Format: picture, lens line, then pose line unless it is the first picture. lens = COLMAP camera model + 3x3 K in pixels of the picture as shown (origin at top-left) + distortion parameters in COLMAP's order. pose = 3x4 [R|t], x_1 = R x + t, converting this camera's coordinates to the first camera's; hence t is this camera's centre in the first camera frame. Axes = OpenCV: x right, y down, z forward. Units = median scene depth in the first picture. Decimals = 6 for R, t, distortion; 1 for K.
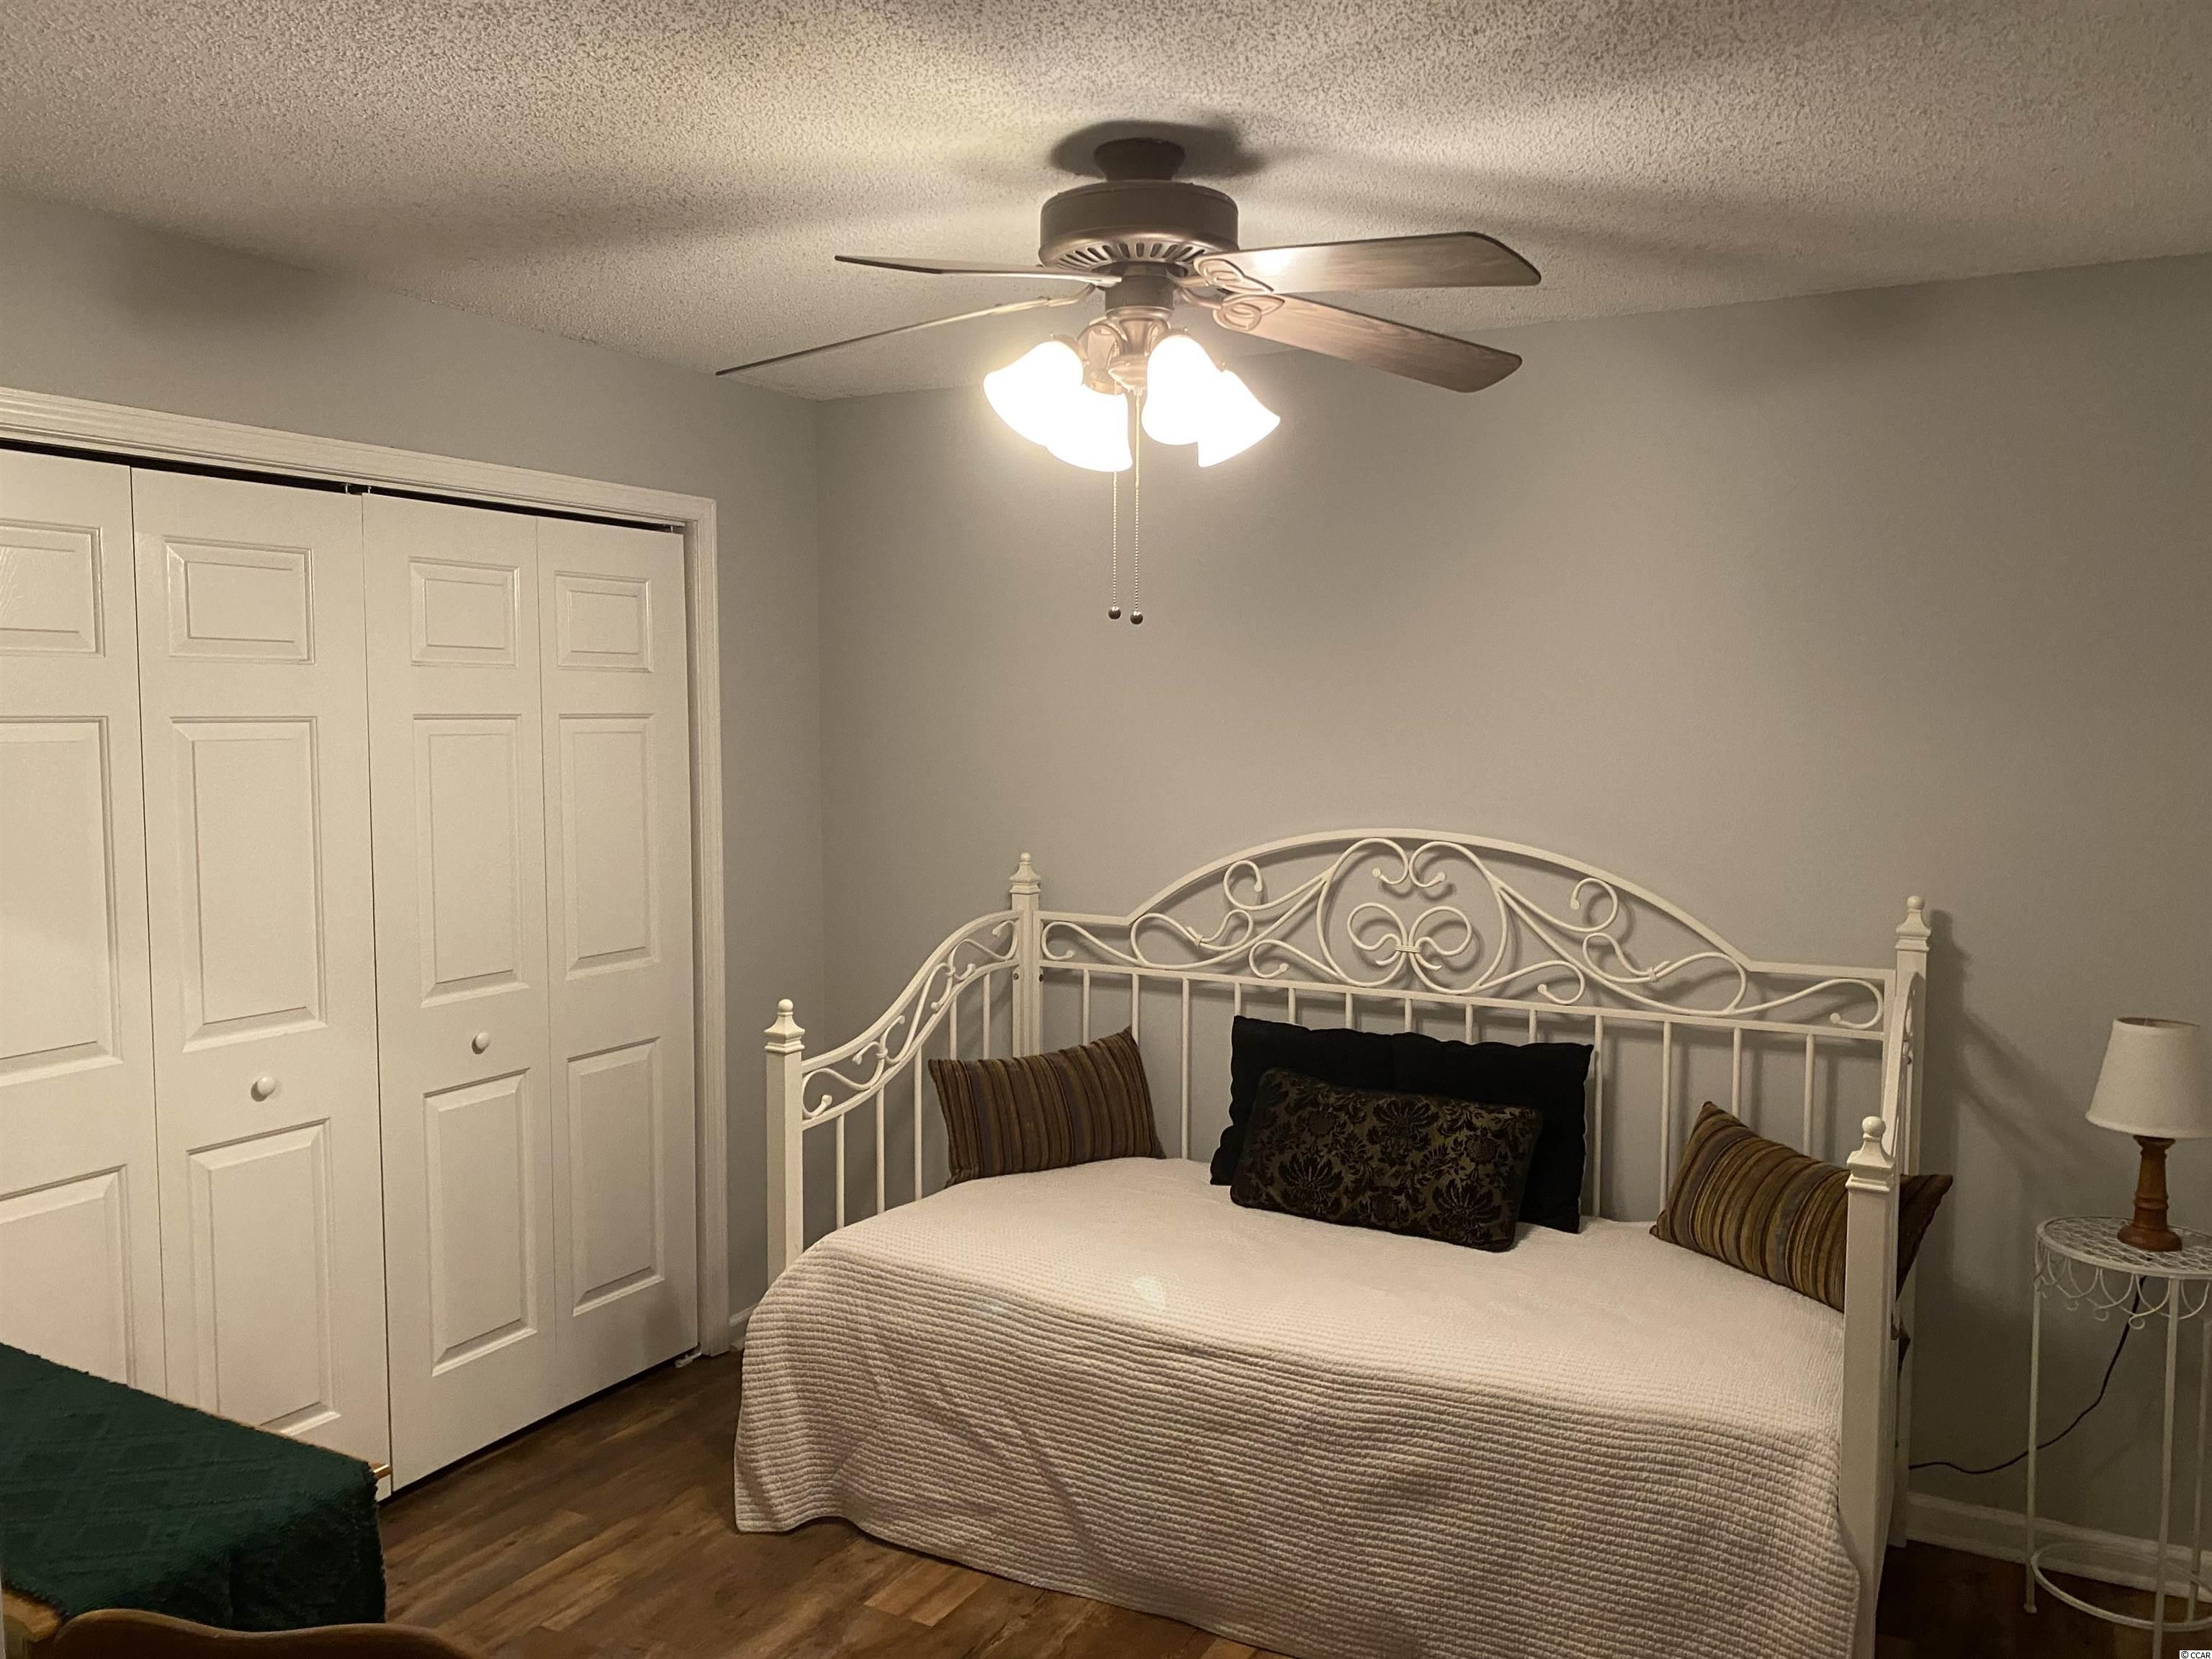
lens RADIAL K [[1695.8, 0, 1107.8], [0, 1695.8, 833.1], [0, 0, 1]] dist [0.020925, -0.023038]
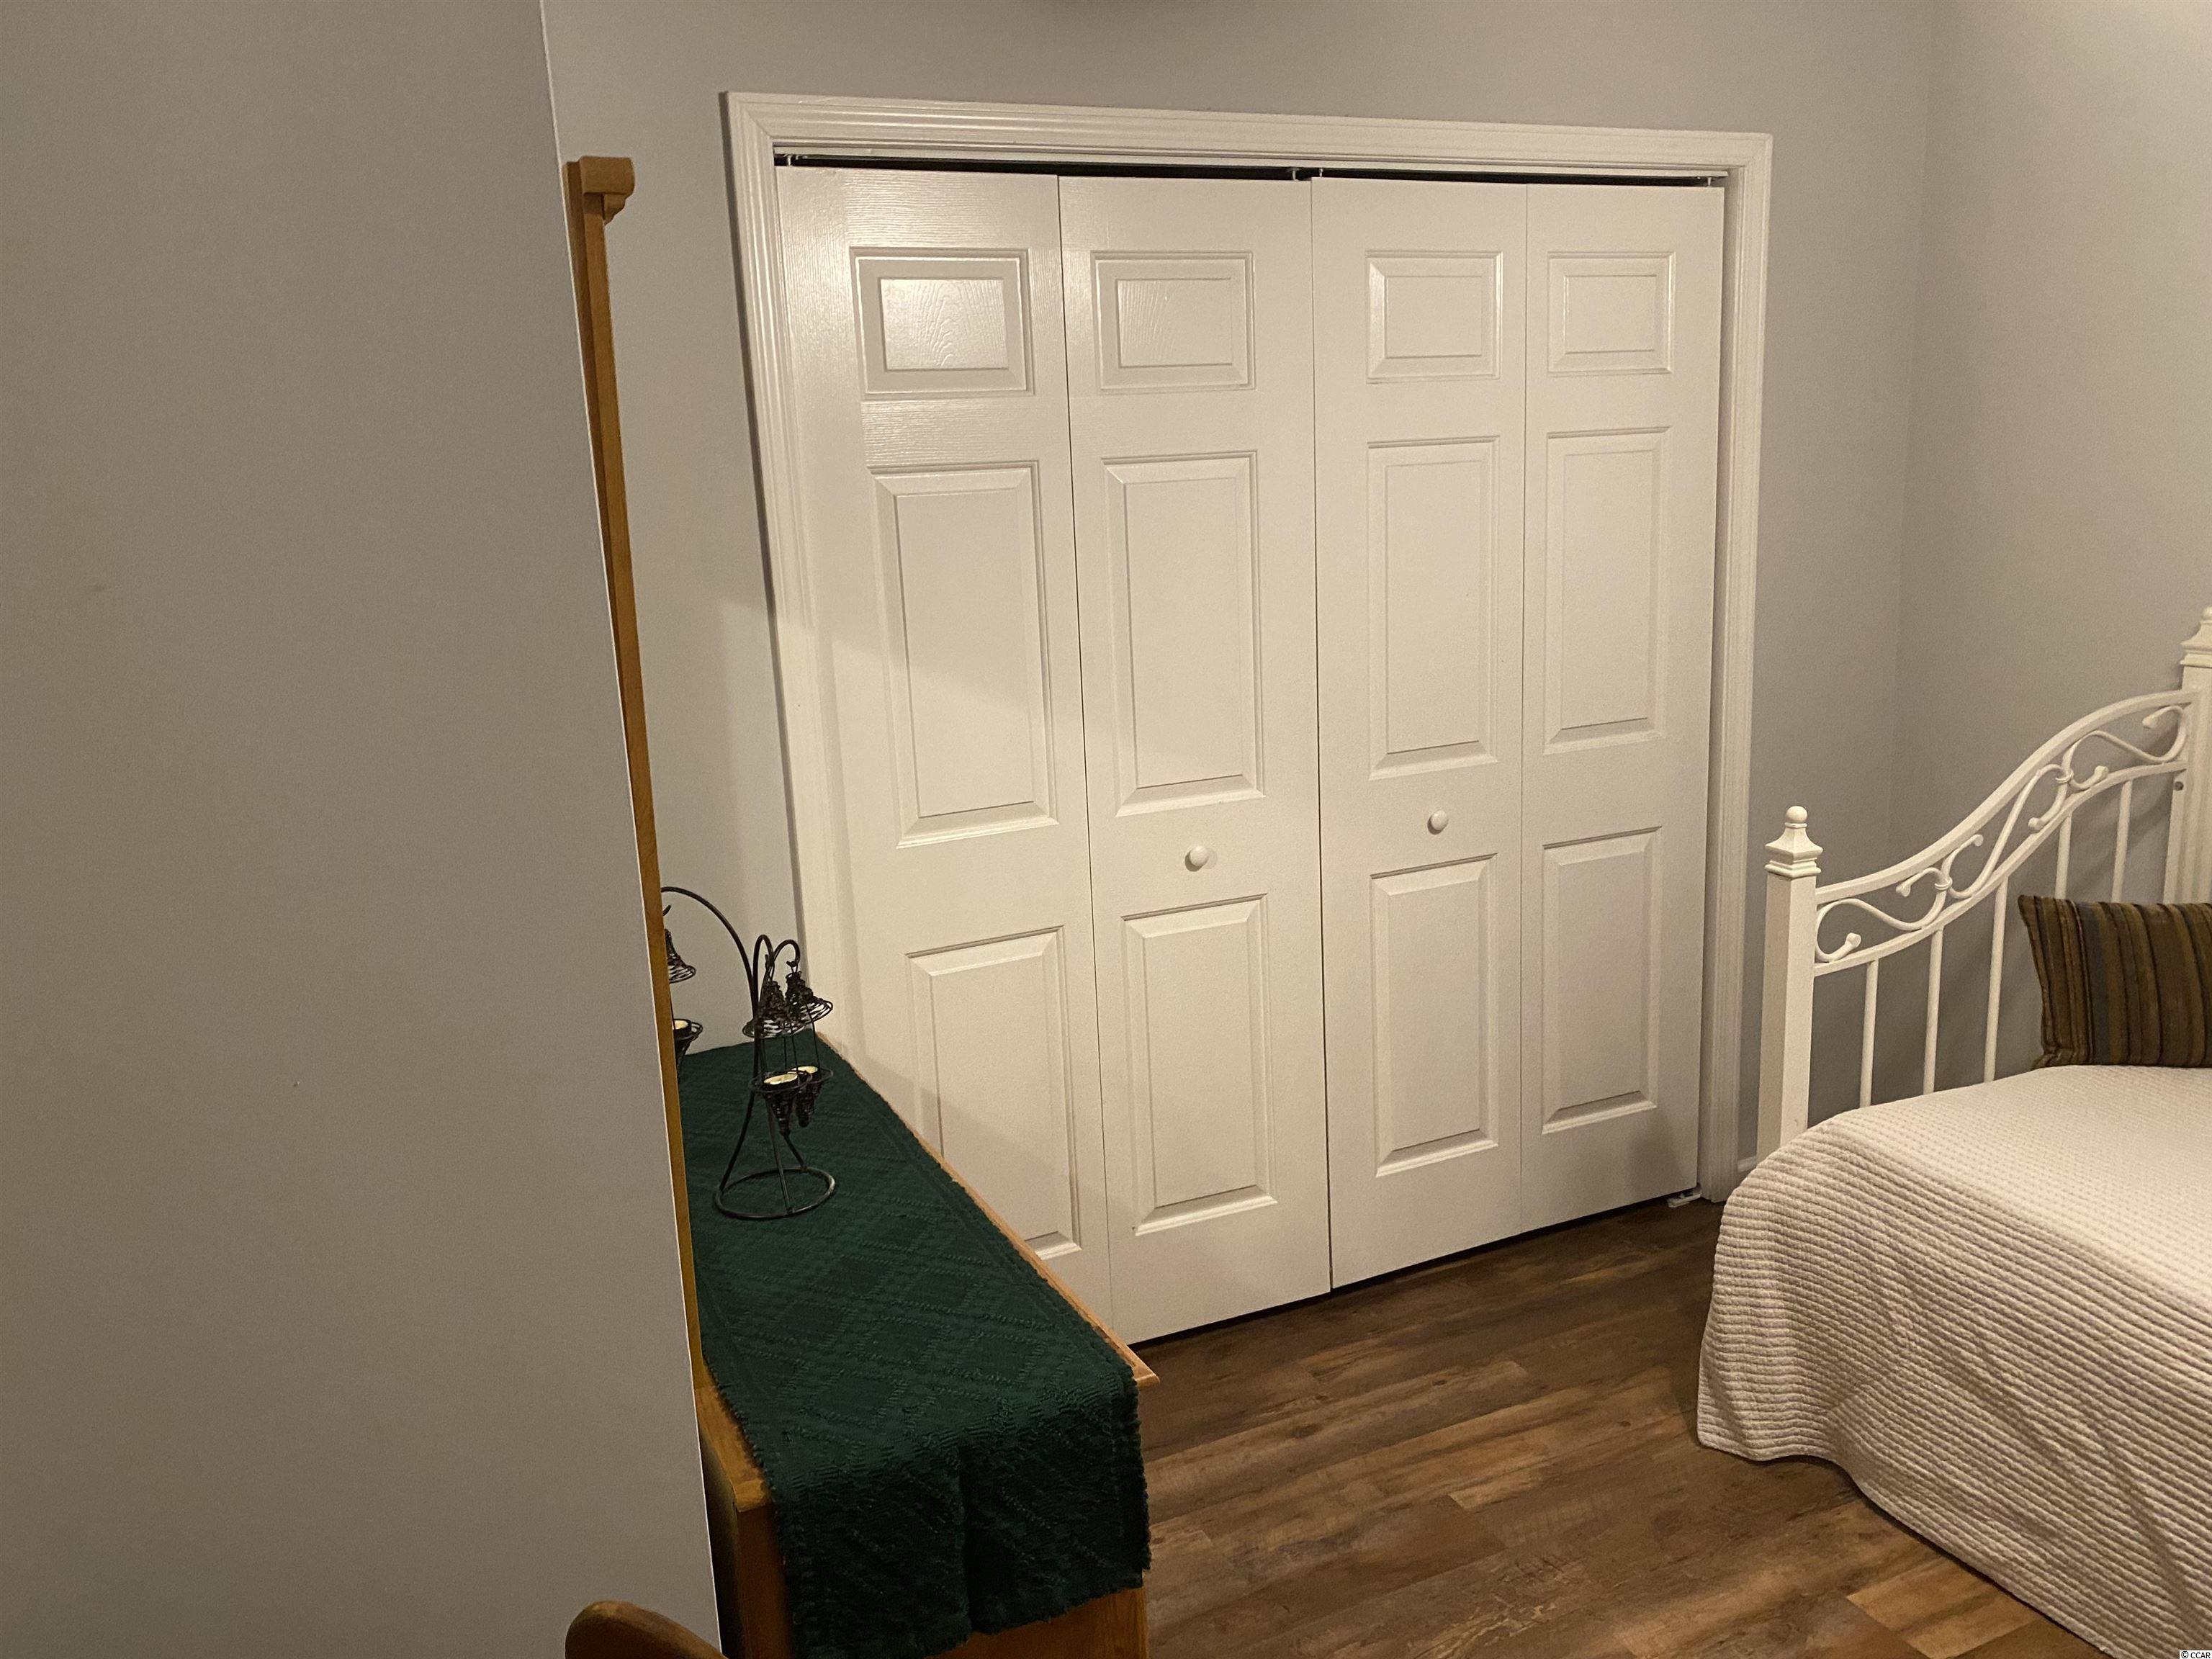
lens RADIAL K [[1695.8, 0, 1104.2], [0, 1695.8, 824.4], [0, 0, 1]] dist [0.020925, -0.023038]
pose [[0.798747, 0.091207, -0.594713, 0.014251], [0.002884, 0.987852, 0.155373, -0.012536], [0.601660, -0.125819, 0.788781, 0.219599]]
